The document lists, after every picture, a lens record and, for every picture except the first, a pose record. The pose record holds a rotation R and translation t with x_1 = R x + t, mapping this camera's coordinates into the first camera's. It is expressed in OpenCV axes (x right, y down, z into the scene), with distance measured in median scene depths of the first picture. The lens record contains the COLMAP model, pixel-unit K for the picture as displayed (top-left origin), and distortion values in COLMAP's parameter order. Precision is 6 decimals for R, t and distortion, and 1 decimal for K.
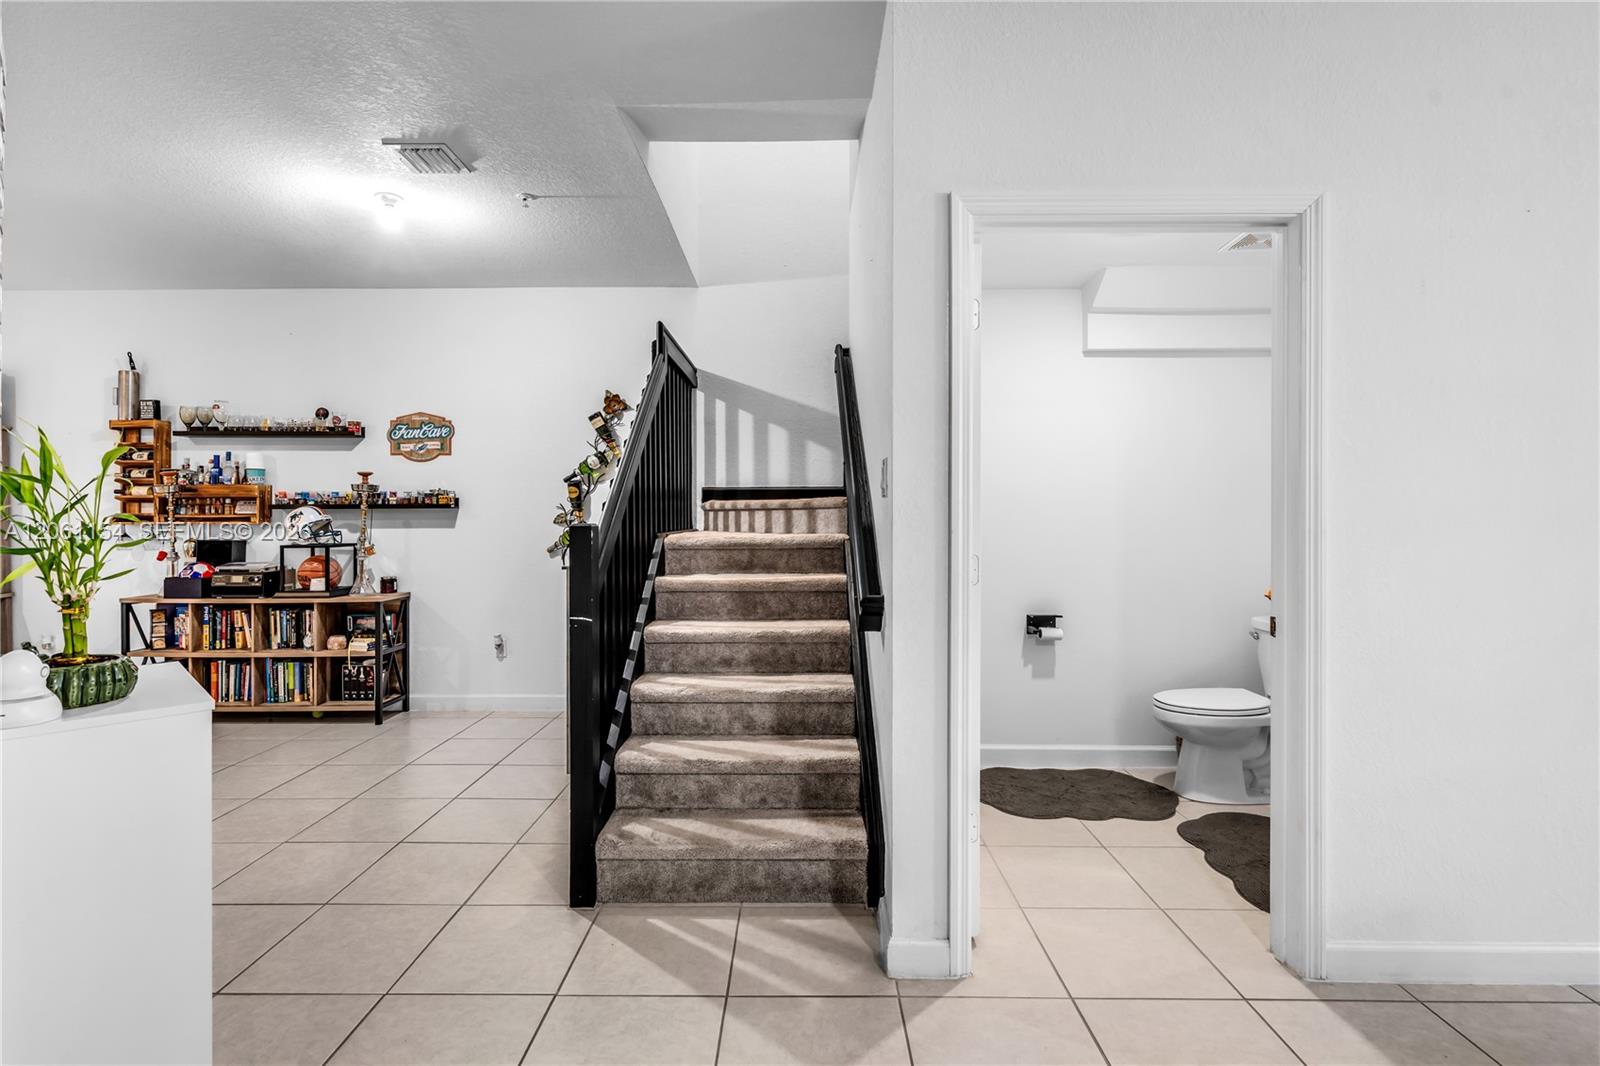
lens RADIAL K [[741.6, 0, 794.2], [0, 741.6, 518.1], [0, 0, 1]] dist [0.001858, 0.000468]
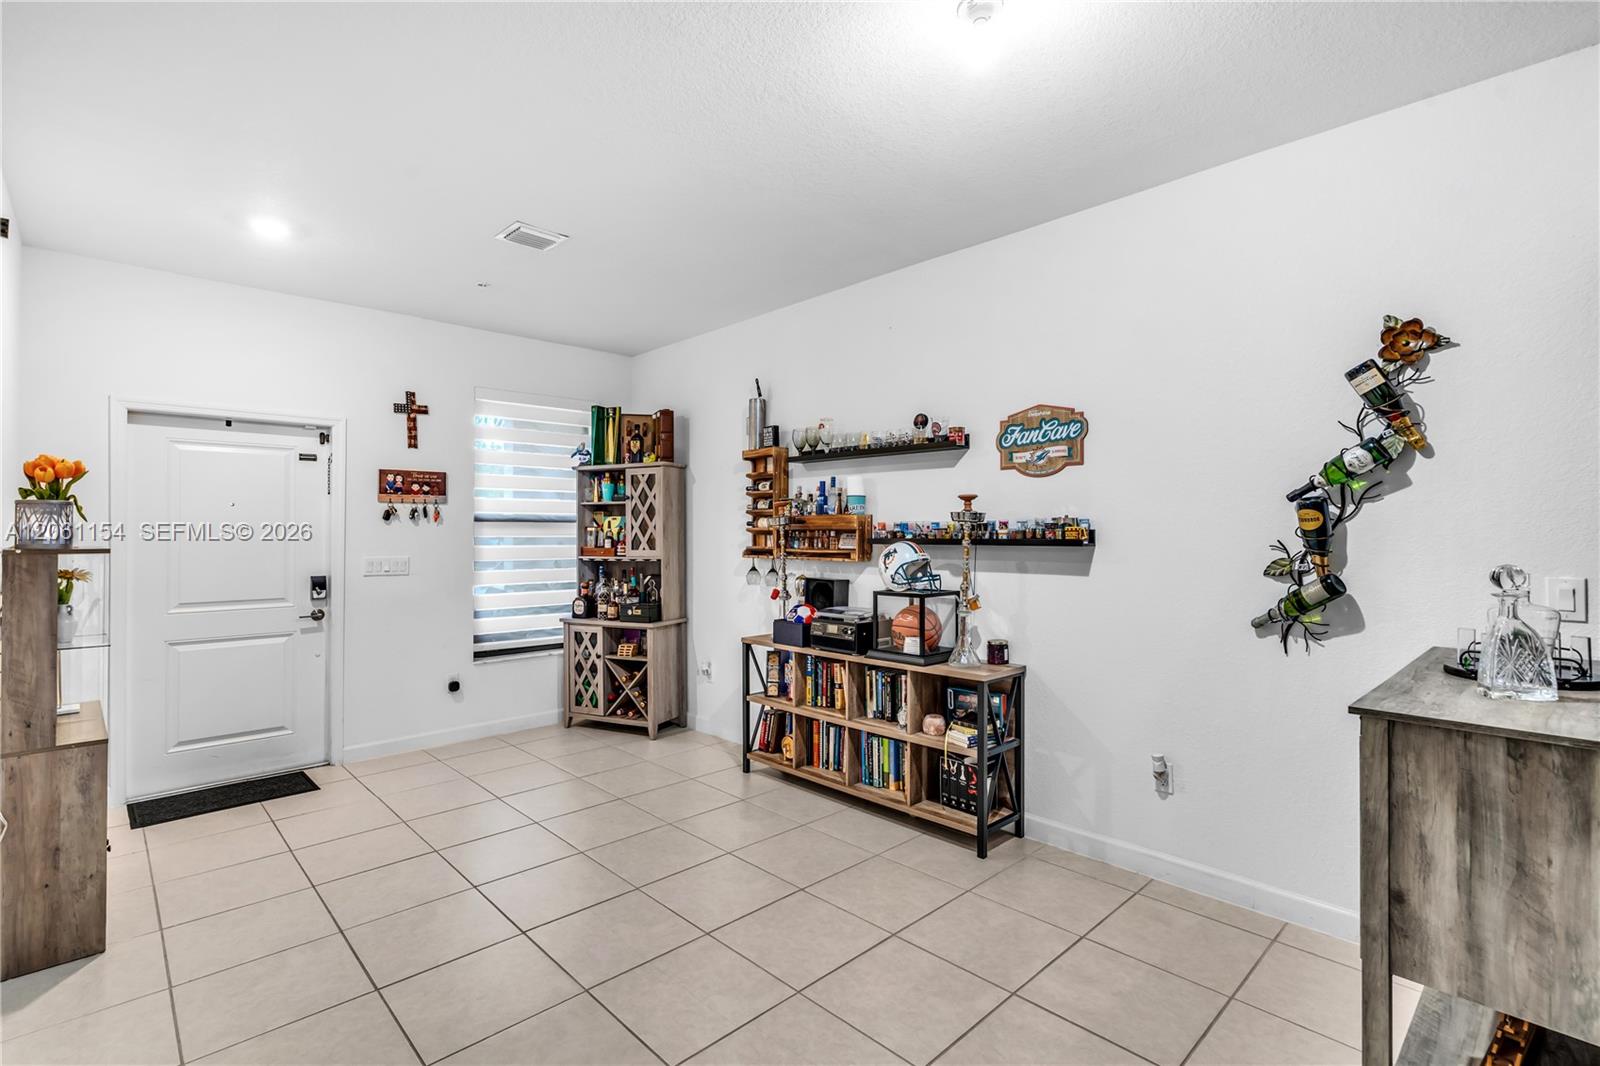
lens RADIAL K [[741.6, 0, 796.6], [0, 741.6, 529.2], [0, 0, 1]] dist [0.001858, 0.000468]
pose [[0.702140, -0.001639, -0.712037, -0.176833], [-0.005400, 0.999956, -0.007626, -0.021763], [0.712019, 0.009199, 0.702100, 0.365988]]
